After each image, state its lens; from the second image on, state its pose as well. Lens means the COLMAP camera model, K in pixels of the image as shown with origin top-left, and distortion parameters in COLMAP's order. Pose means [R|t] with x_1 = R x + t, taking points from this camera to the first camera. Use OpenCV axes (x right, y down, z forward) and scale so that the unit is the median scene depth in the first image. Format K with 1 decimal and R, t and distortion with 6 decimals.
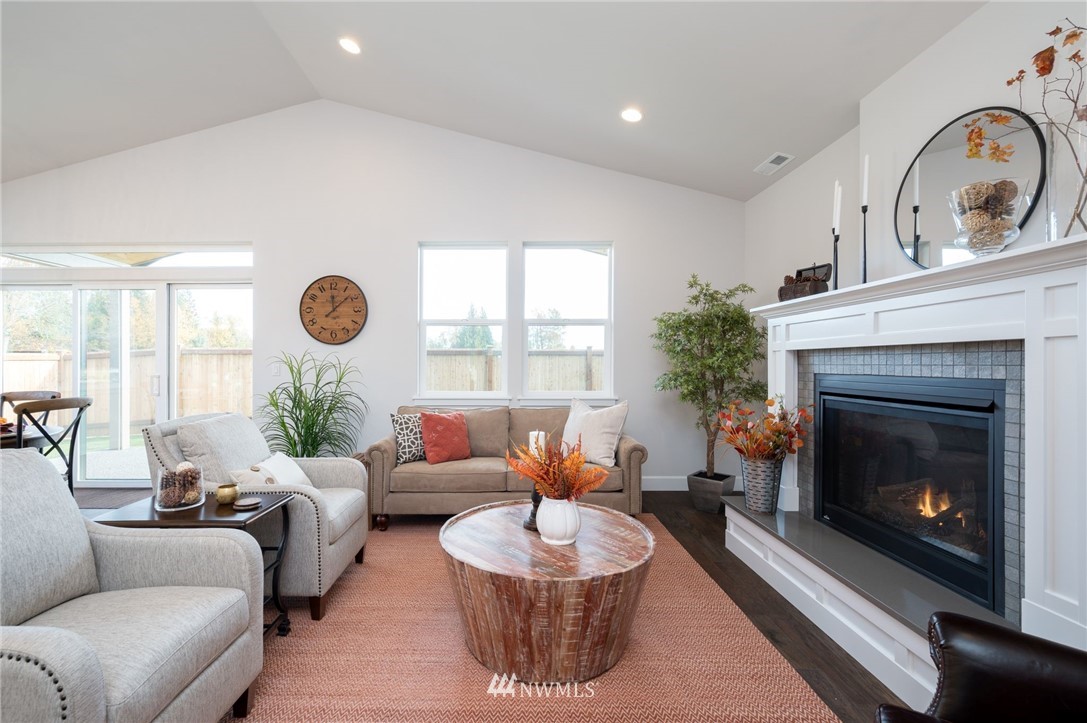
lens RADIAL K [[473.9, 0, 513.2], [0, 473.9, 370.9], [0, 0, 1]] dist [0.002134, 0.000769]
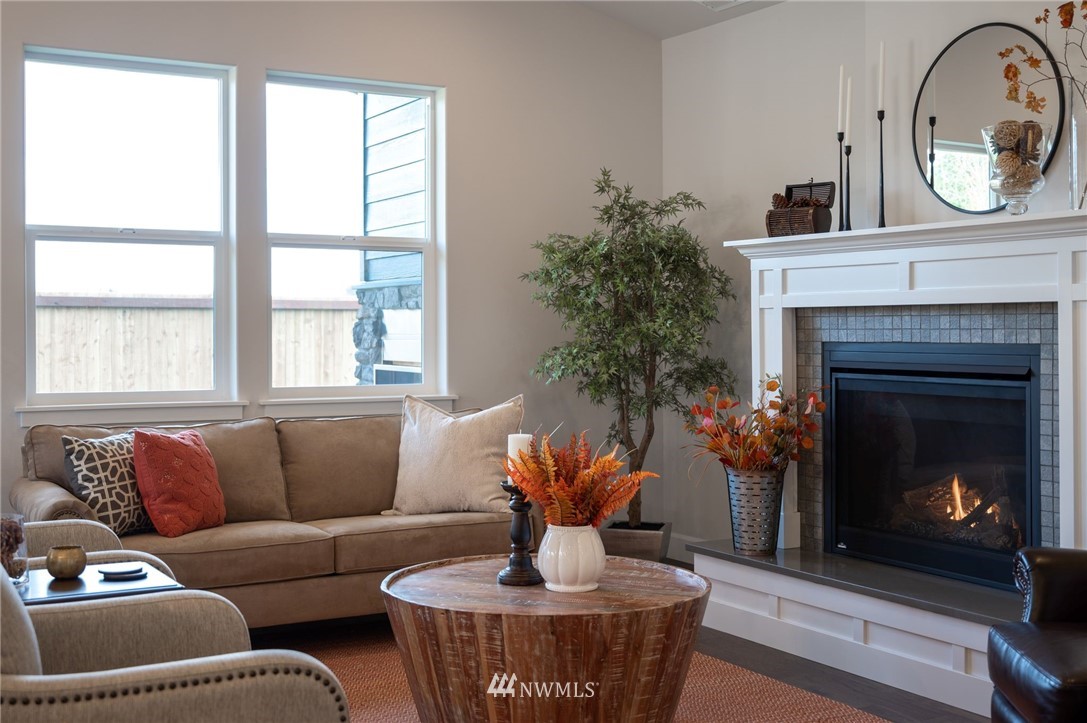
lens RADIAL K [[1350.0, 0, 544.4], [0, 1350.0, 350.6], [0, 0, 1]] dist [0.019832, 0.000000]
pose [[0.866572, -0.008370, 0.498982, -0.754016], [0.008918, 0.999959, 0.001286, 0.012451], [-0.498973, 0.003336, 0.866611, -0.544119]]
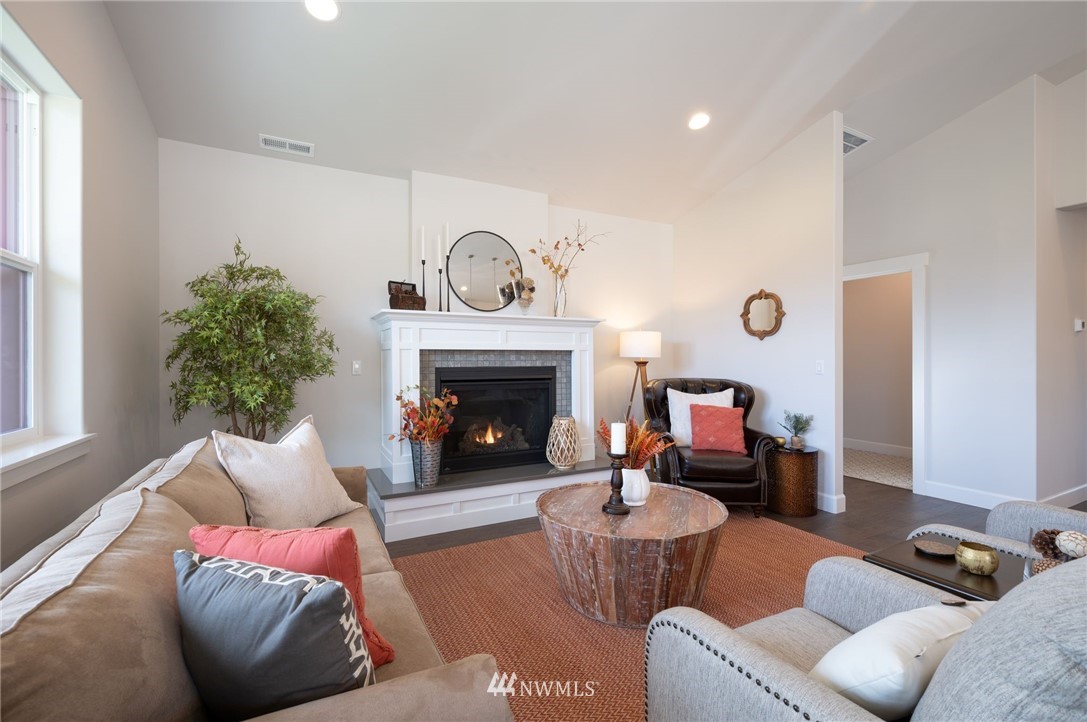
lens RADIAL K [[473.9, 0, 536.8], [0, 473.9, 363.3], [0, 0, 1]] dist [0.002134, 0.000769]
pose [[-0.463646, -0.005472, 0.886004, -0.738972], [0.018061, 0.999715, 0.015625, -0.024212], [-0.885836, 0.023247, -0.463415, 1.477638]]
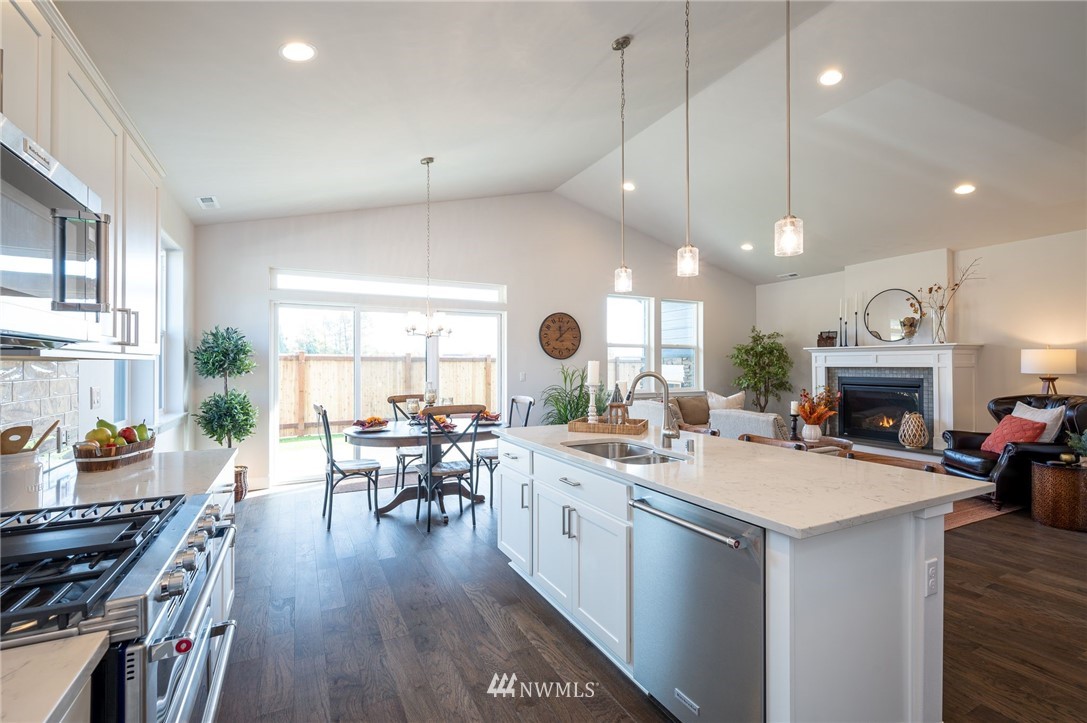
lens RADIAL K [[495.0, 0, 545.5], [0, 495.0, 366.3], [0, 0, 1]] dist [-0.000418, -0.000154]
pose [[0.886150, 0.001236, 0.463397, -2.057670], [0.005489, 0.999898, -0.013164, -0.025023], [-0.463366, 0.014209, 0.886053, -0.620181]]
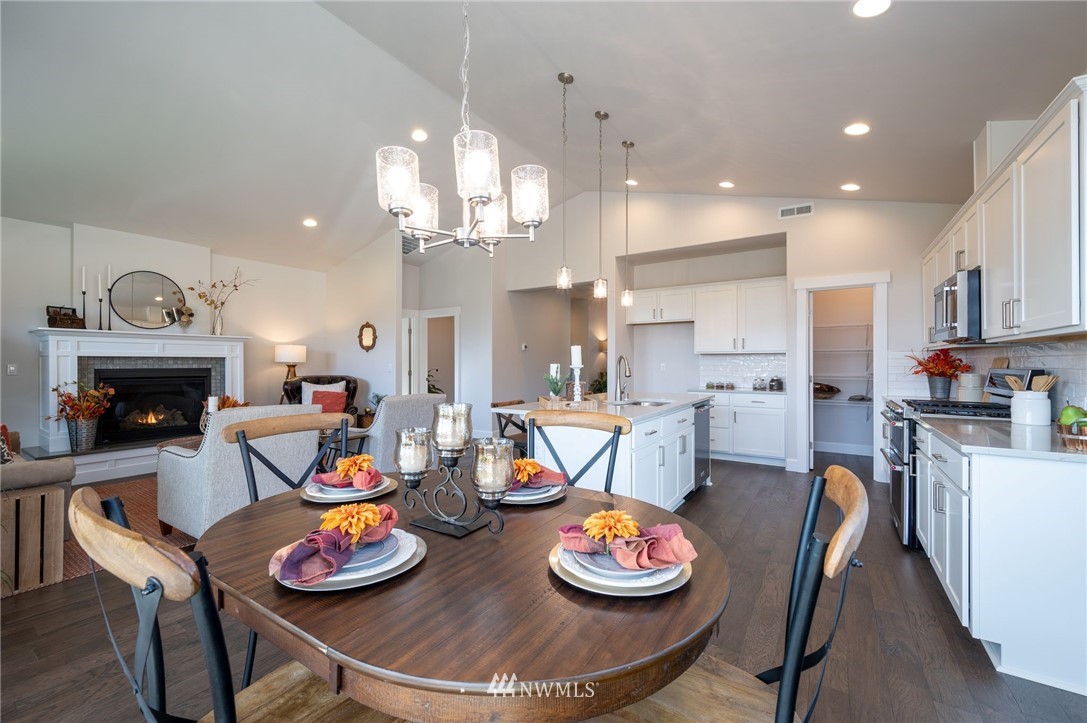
lens RADIAL K [[438.6, 0, 548.0], [0, 438.6, 363.2], [0, 0, 1]] dist [-0.000010, 0.000008]
pose [[-0.840374, 0.002733, 0.542000, -1.976922], [0.012498, 0.999819, 0.014338, -0.022388], [-0.541863, 0.018823, -0.840256, 1.609623]]
